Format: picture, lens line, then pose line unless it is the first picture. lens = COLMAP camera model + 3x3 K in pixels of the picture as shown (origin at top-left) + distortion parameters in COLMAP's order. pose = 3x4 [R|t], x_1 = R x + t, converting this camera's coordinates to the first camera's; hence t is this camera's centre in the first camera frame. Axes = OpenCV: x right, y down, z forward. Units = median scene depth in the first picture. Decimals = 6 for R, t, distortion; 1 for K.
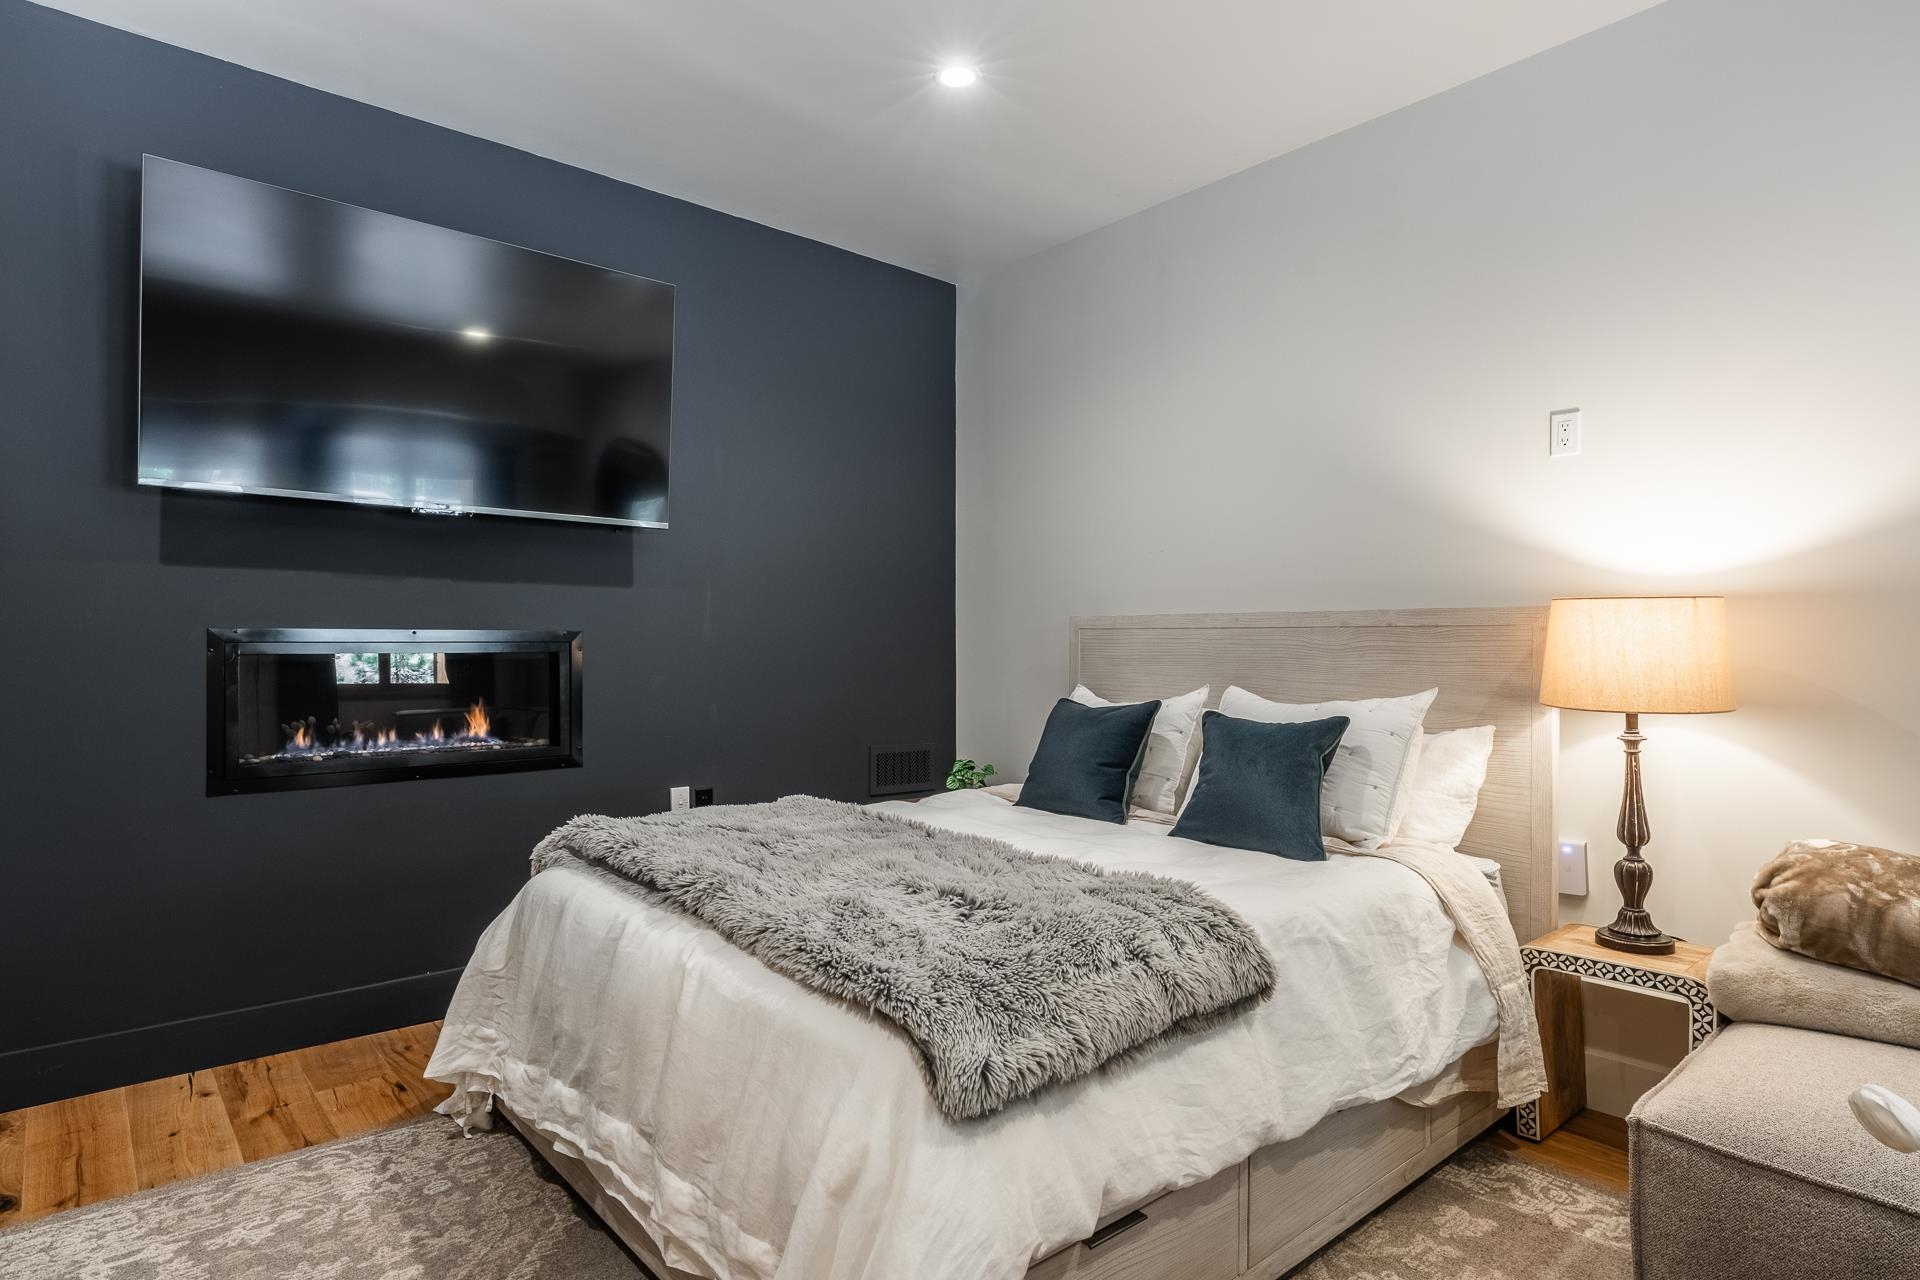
lens RADIAL K [[1028.8, 0, 960.0], [0, 1028.8, 640.0], [0, 0, 1]] dist [-0.003277, -0.001230]
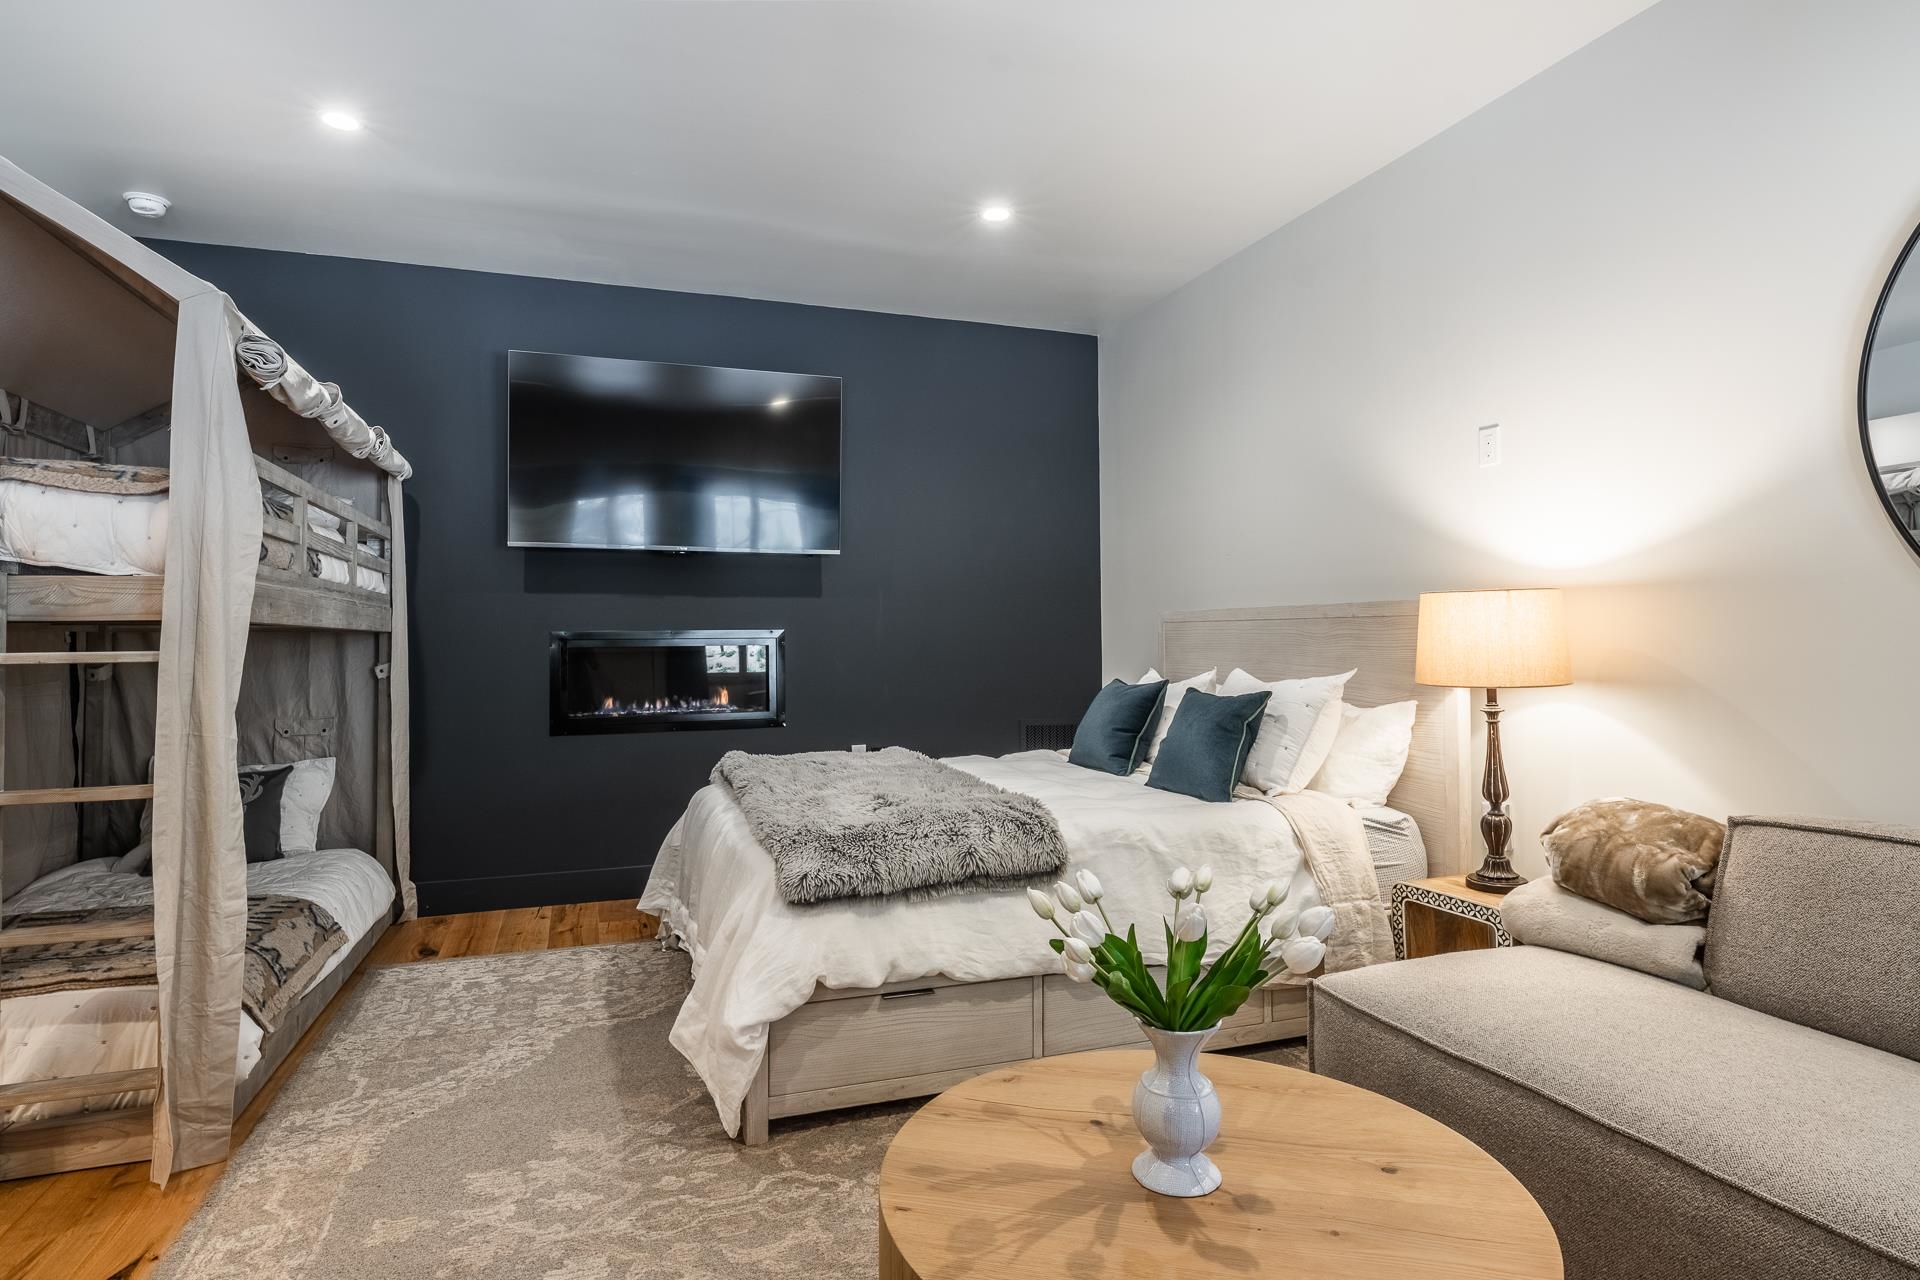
lens RADIAL K [[1019.1, 0, 967.0], [0, 1019.1, 612.5], [0, 0, 1]] dist [-0.001648, -0.000584]
pose [[0.935283, -0.019383, -0.353371, 0.506795], [0.012127, 0.999668, -0.022738, 0.003420], [0.353694, 0.016981, 0.935207, -0.302673]]
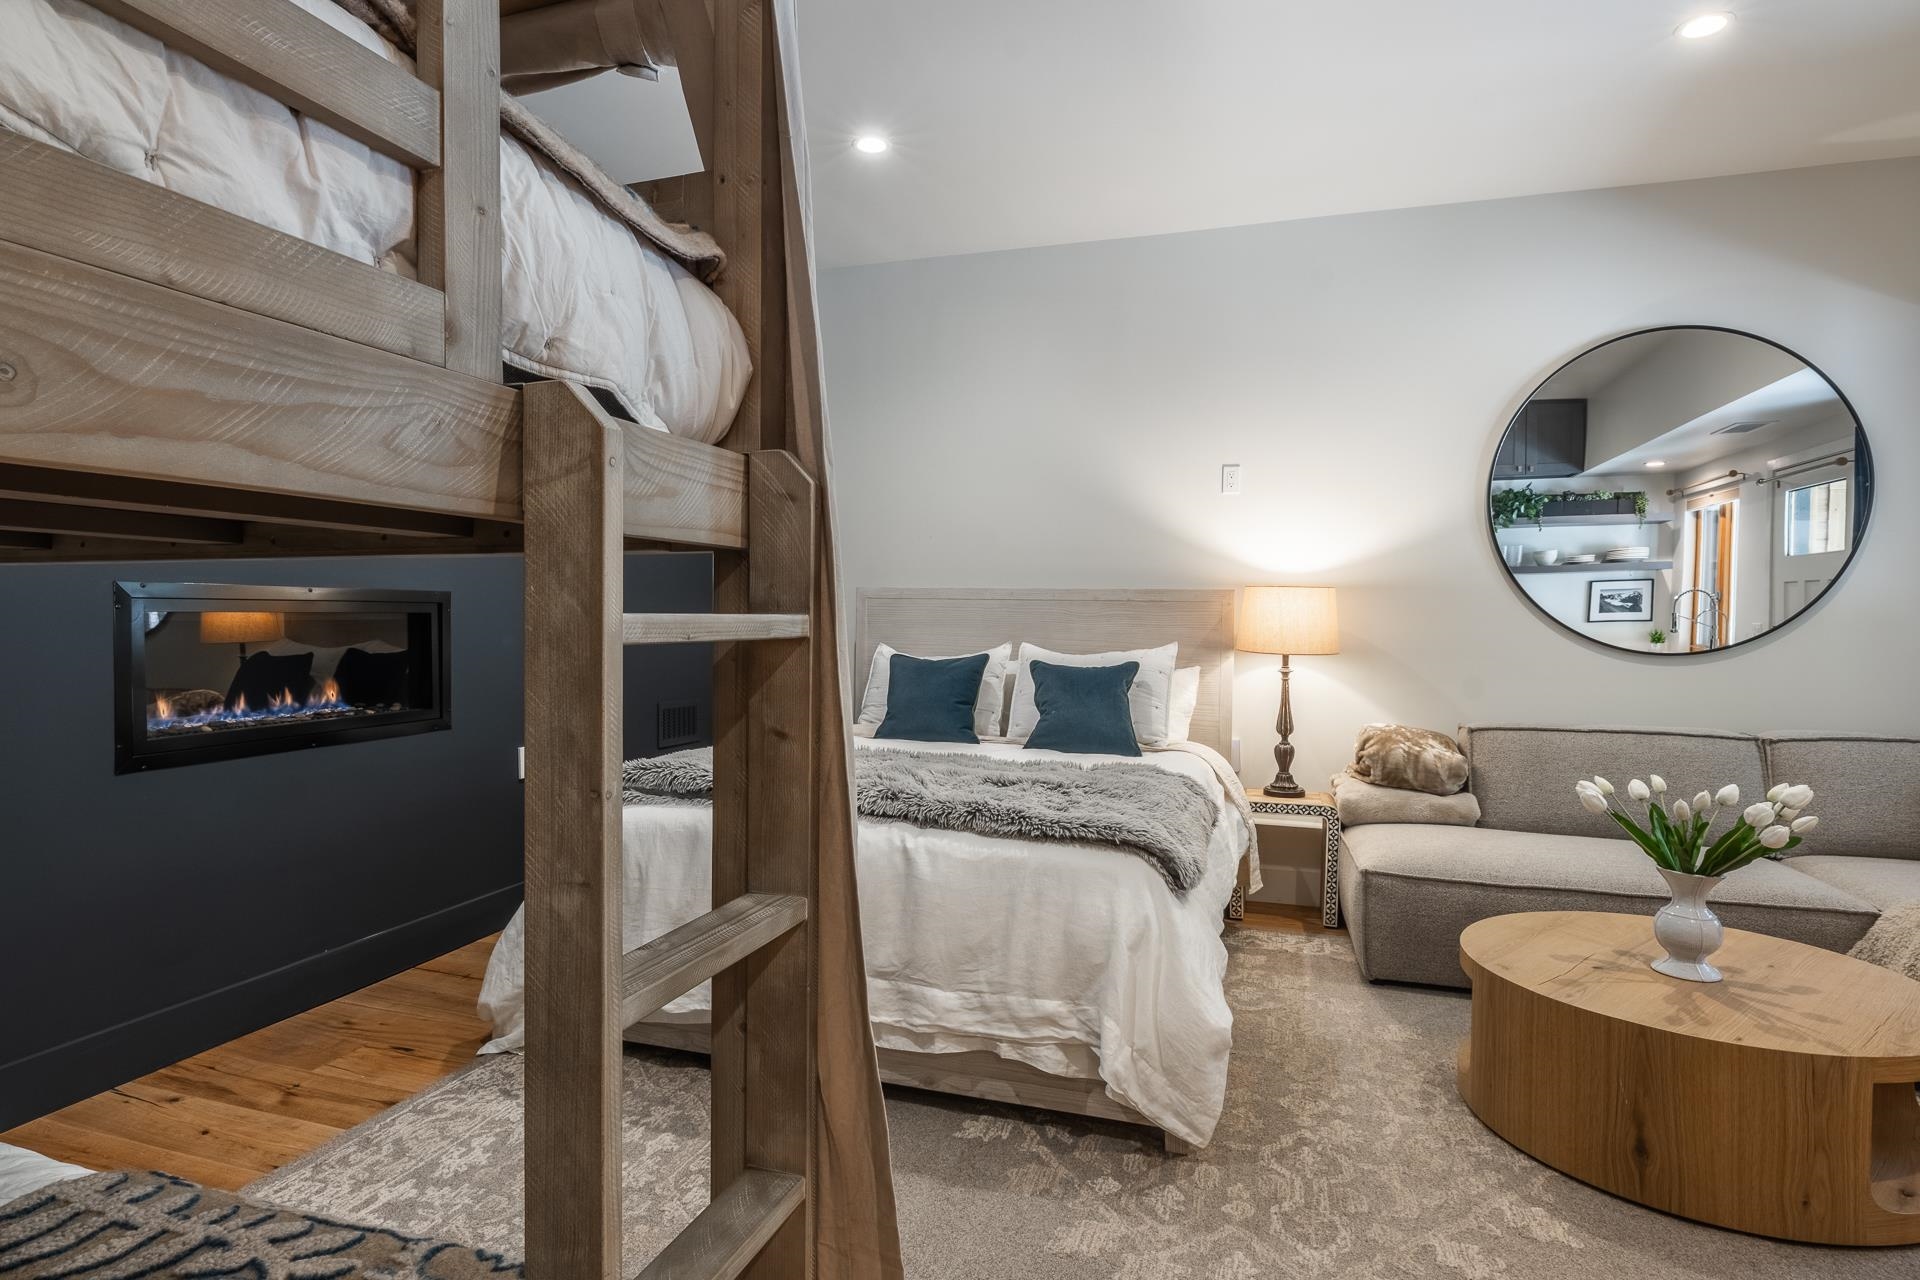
lens RADIAL K [[1000.7, 0, 960.0], [0, 1000.7, 640.0], [0, 0, 1]] dist [-0.000901, 0.000079]
pose [[0.852096, -0.004372, 0.523367, -0.644414], [-0.012764, 0.999494, 0.029130, 0.005108], [-0.523230, -0.031502, 0.851609, -0.104170]]
